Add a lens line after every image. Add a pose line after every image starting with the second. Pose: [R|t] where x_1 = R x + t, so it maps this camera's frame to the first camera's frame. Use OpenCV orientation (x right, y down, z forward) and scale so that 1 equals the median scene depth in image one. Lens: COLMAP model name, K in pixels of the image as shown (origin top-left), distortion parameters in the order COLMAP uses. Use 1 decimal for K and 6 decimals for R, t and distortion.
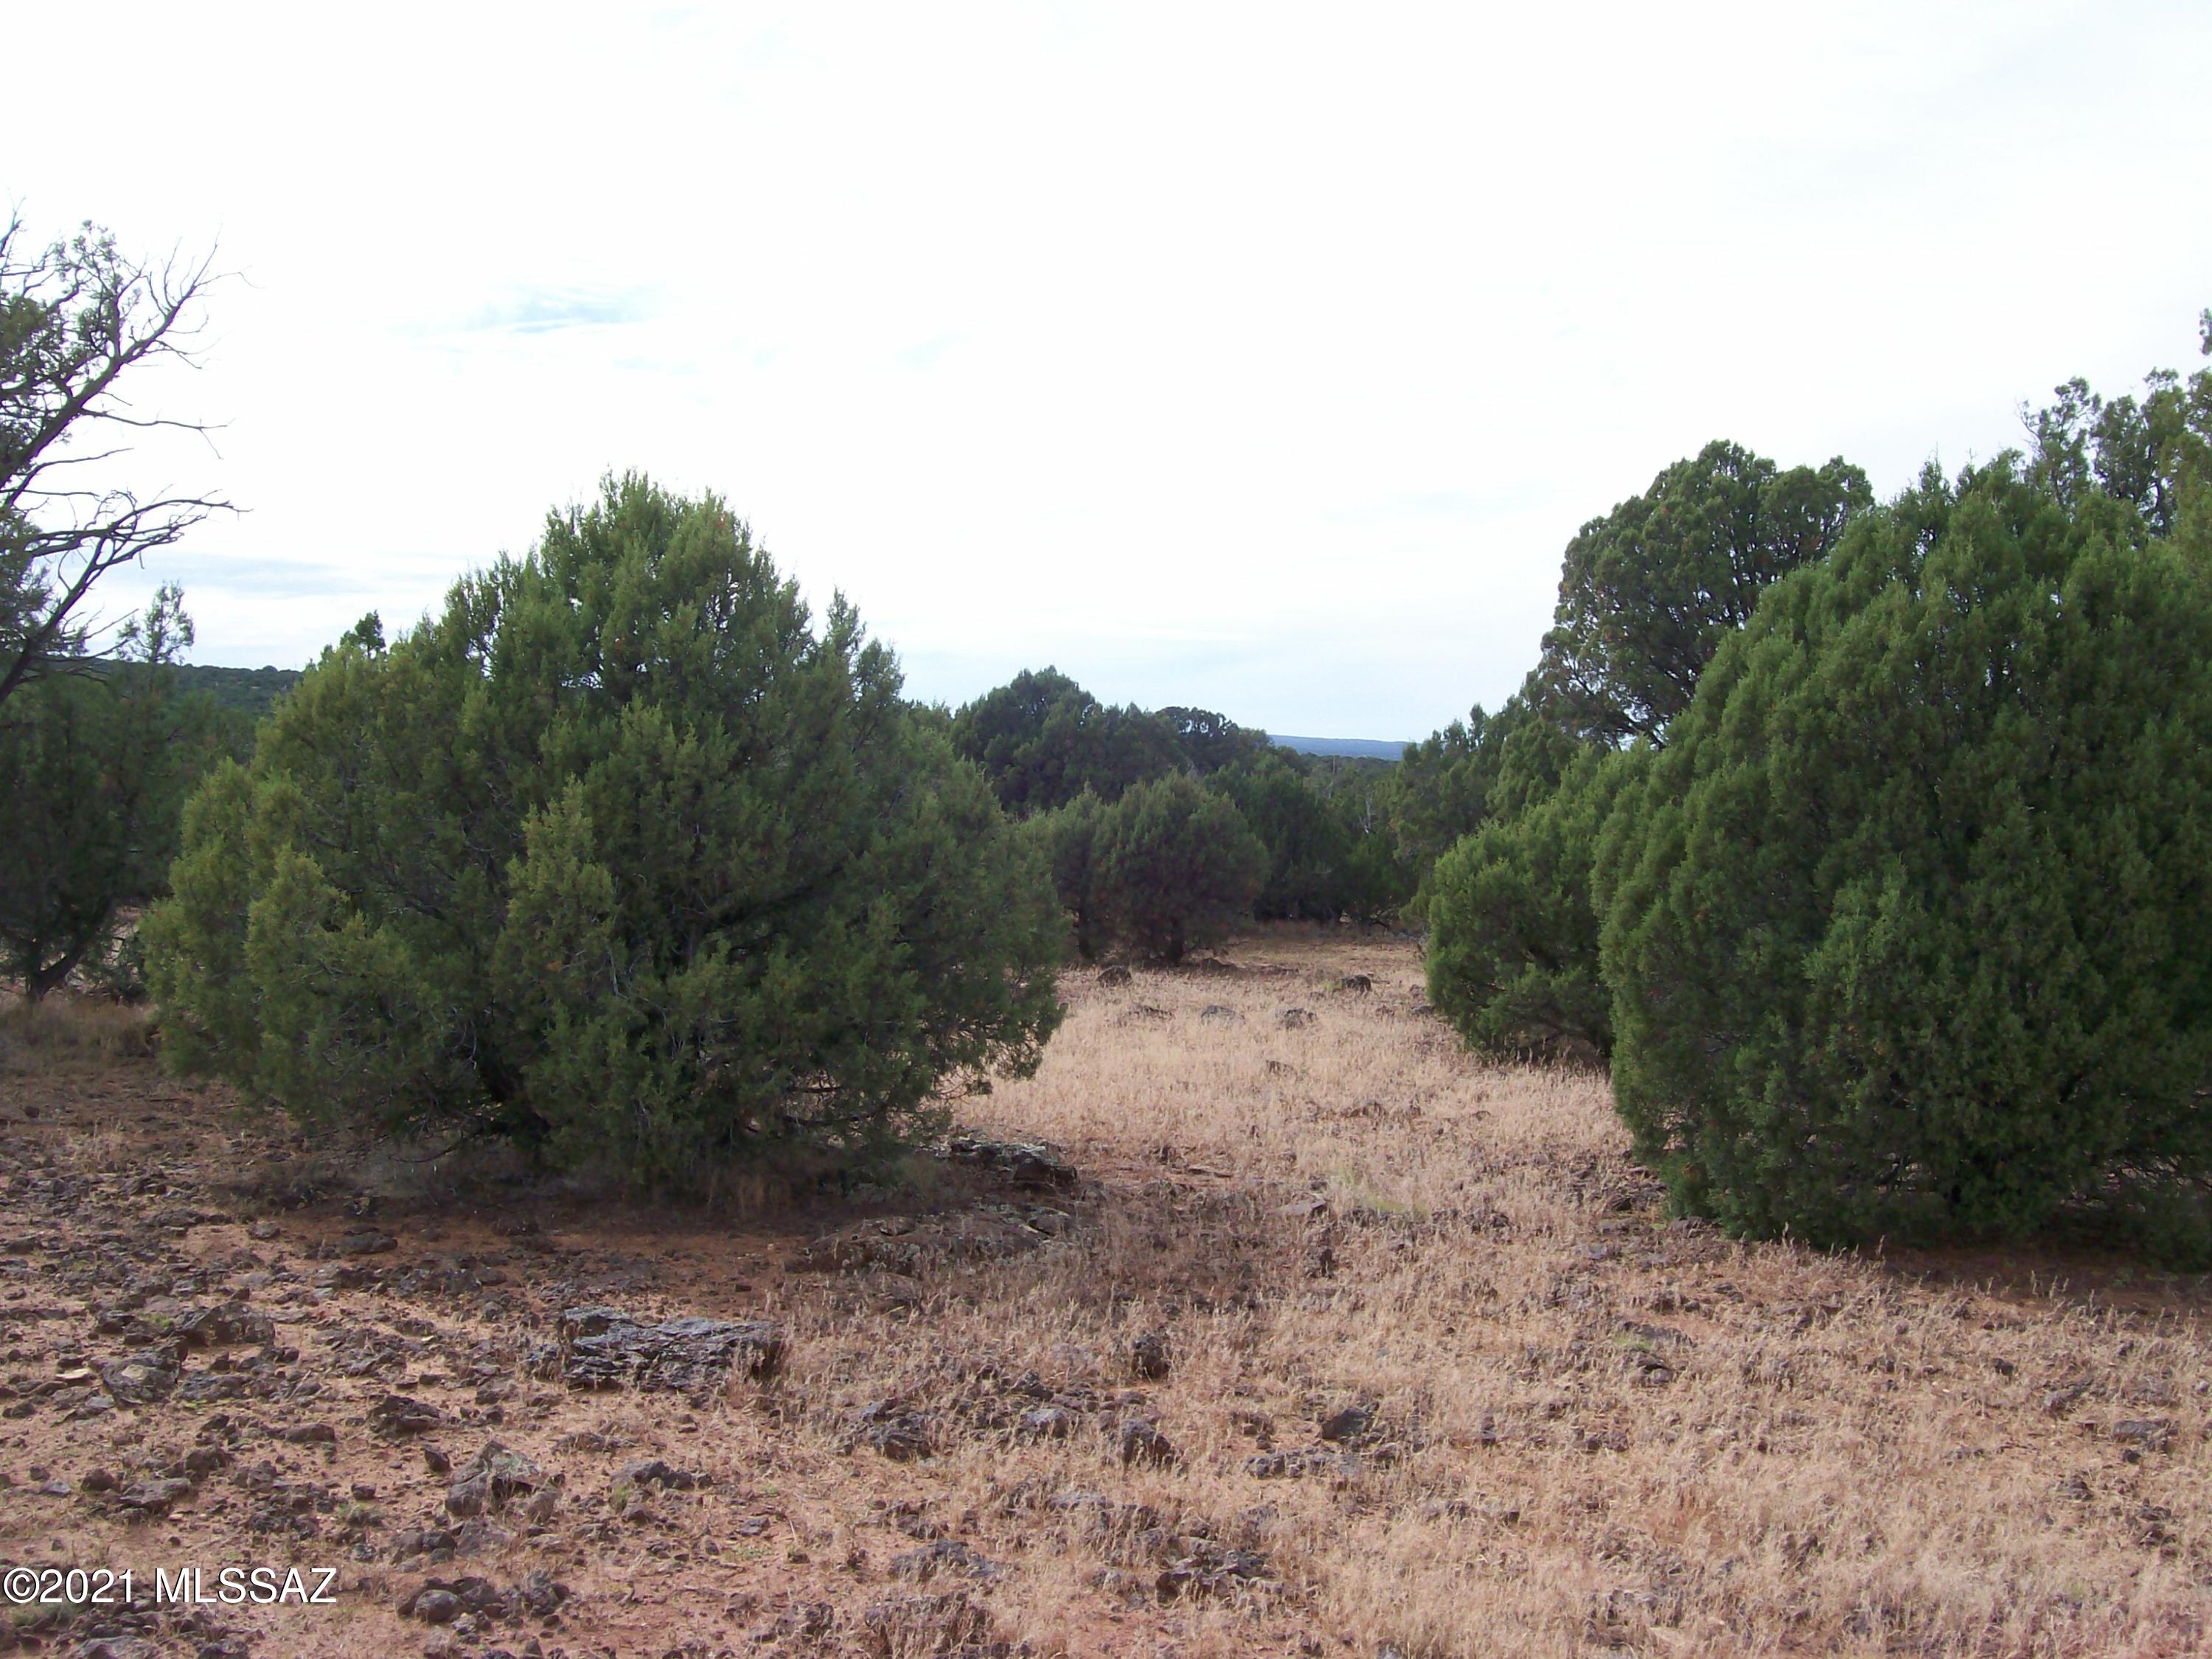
lens RADIAL K [[2312.3, 0, 1116.3], [0, 2312.3, 819.0], [0, 0, 1]] dist [-0.092506, 0.000000]
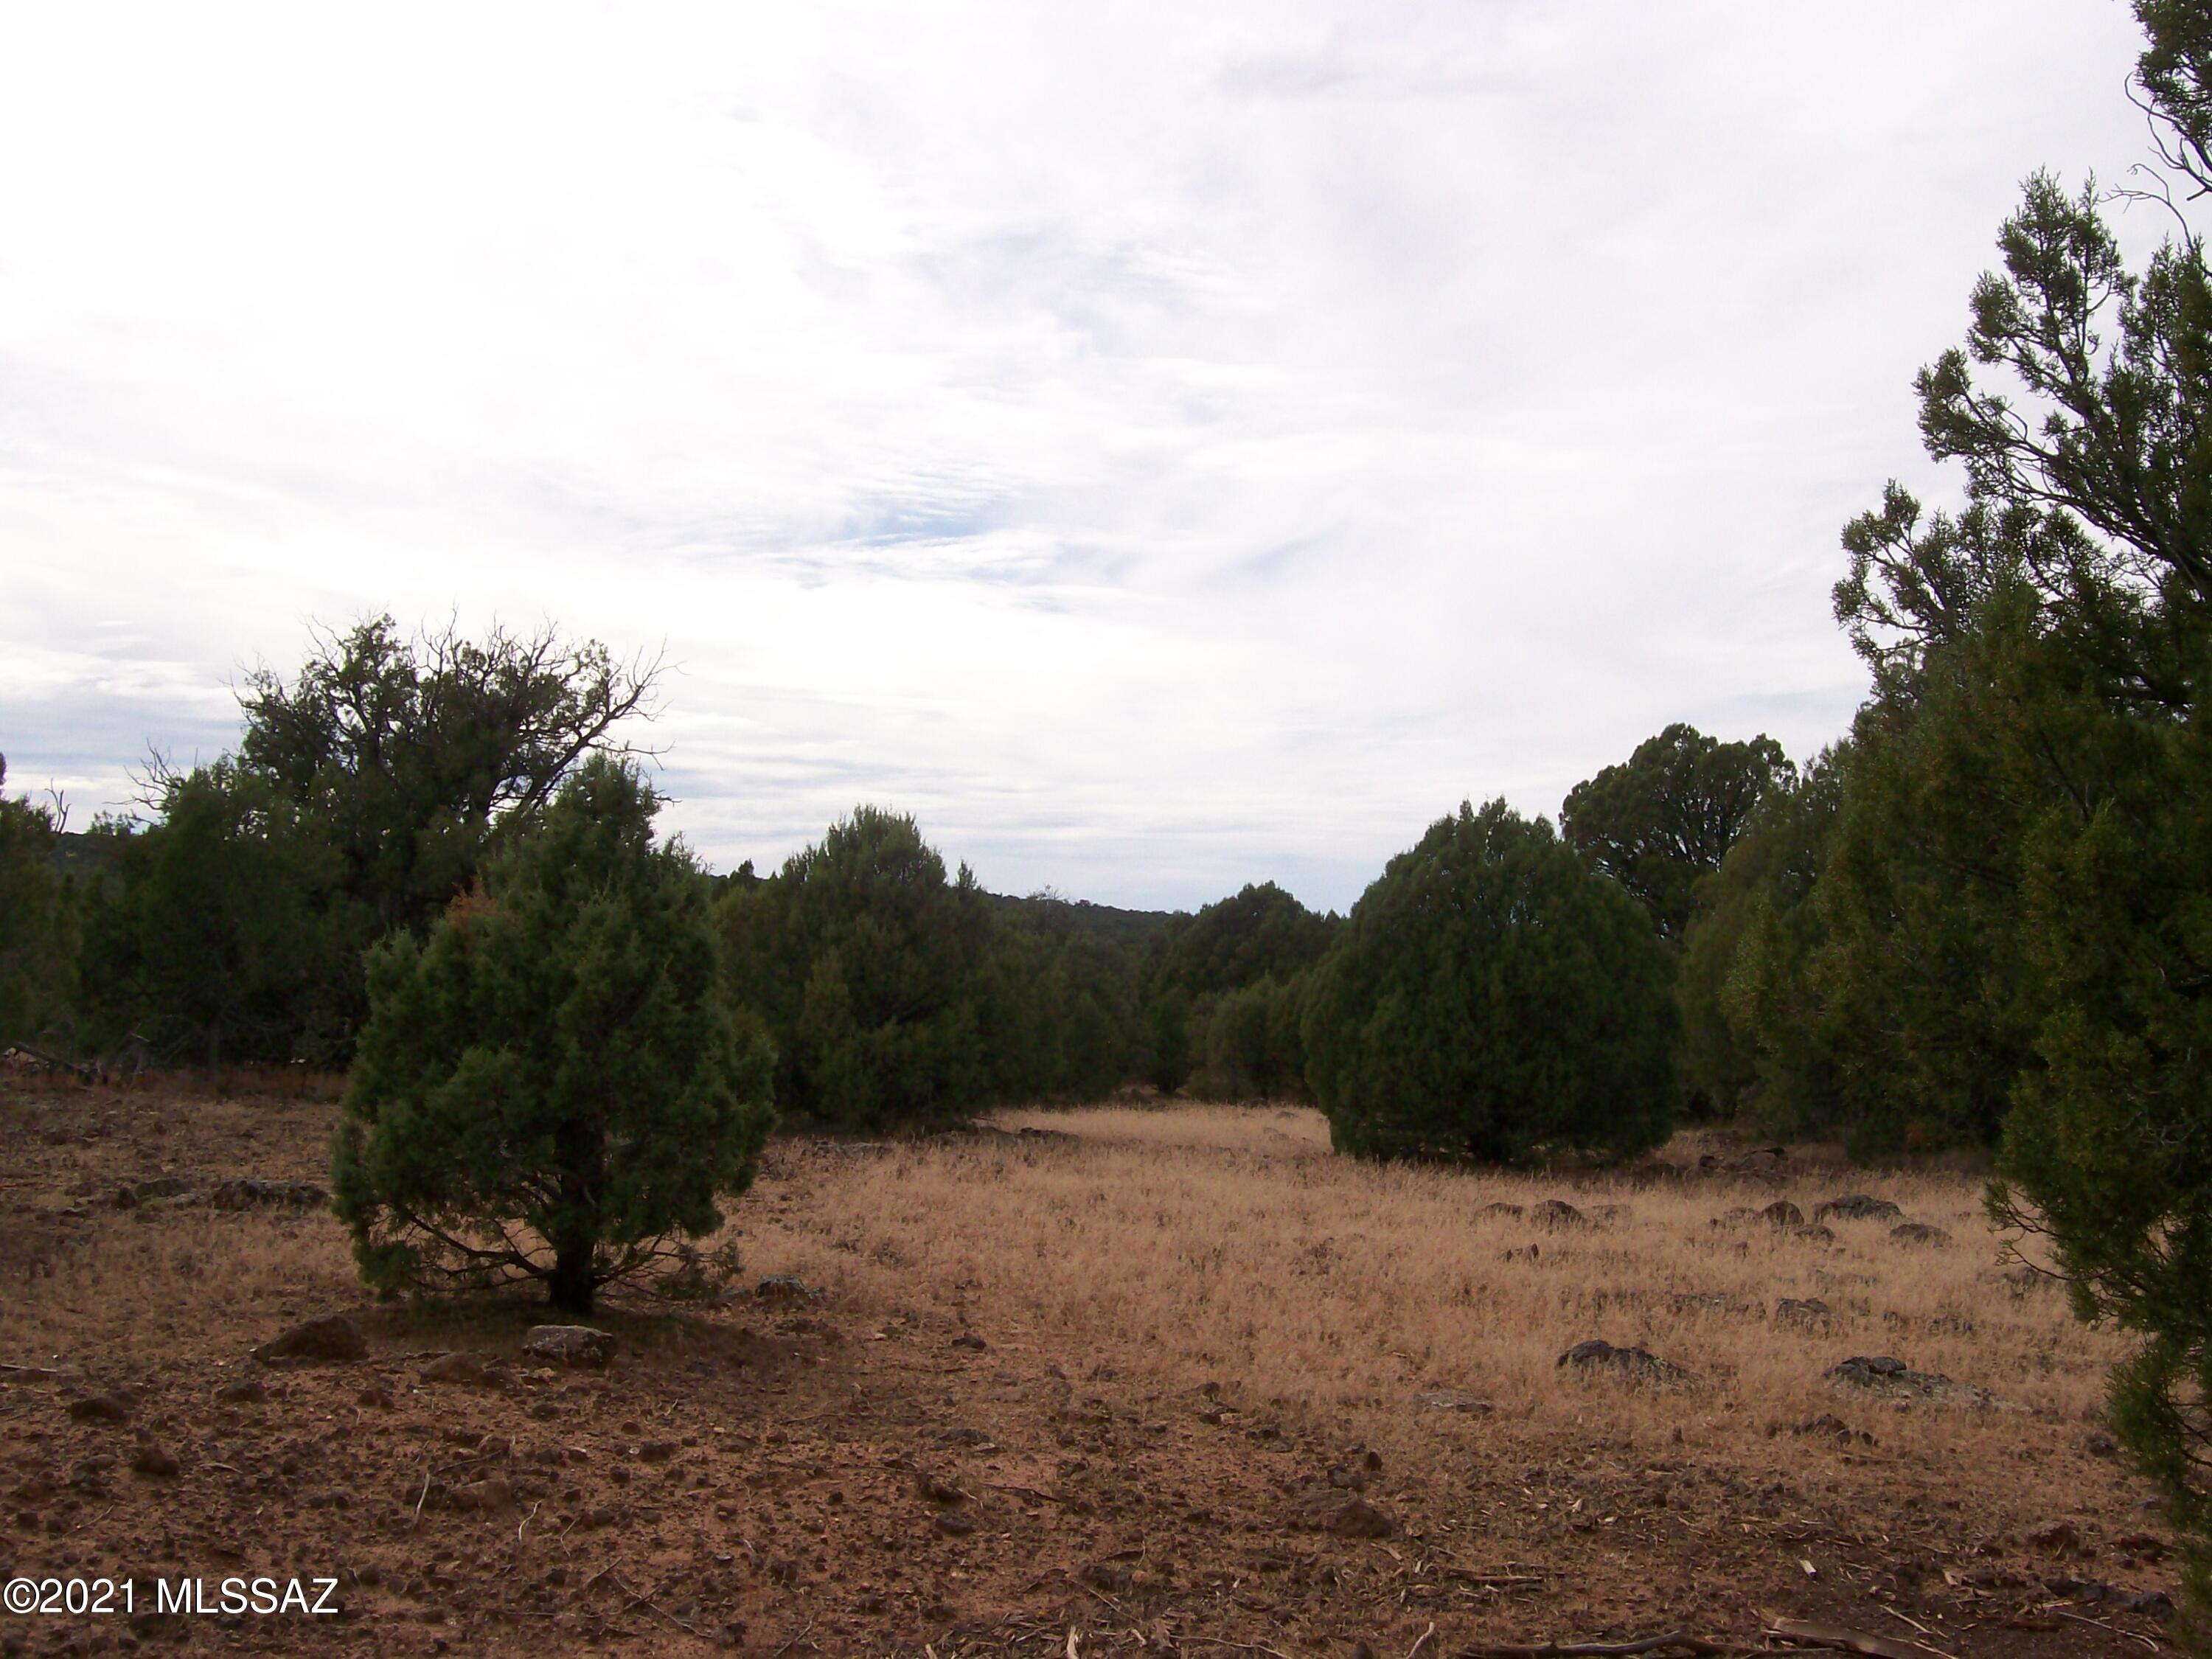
lens RADIAL K [[2312.3, 0, 1096.9], [0, 2312.3, 830.9], [0, 0, 1]] dist [-0.092506, 0.000000]
pose [[0.987560, -0.003086, -0.157210, 0.223542], [-0.009909, 0.996598, -0.081814, 0.030372], [0.156928, 0.082354, 0.984171, -0.718077]]
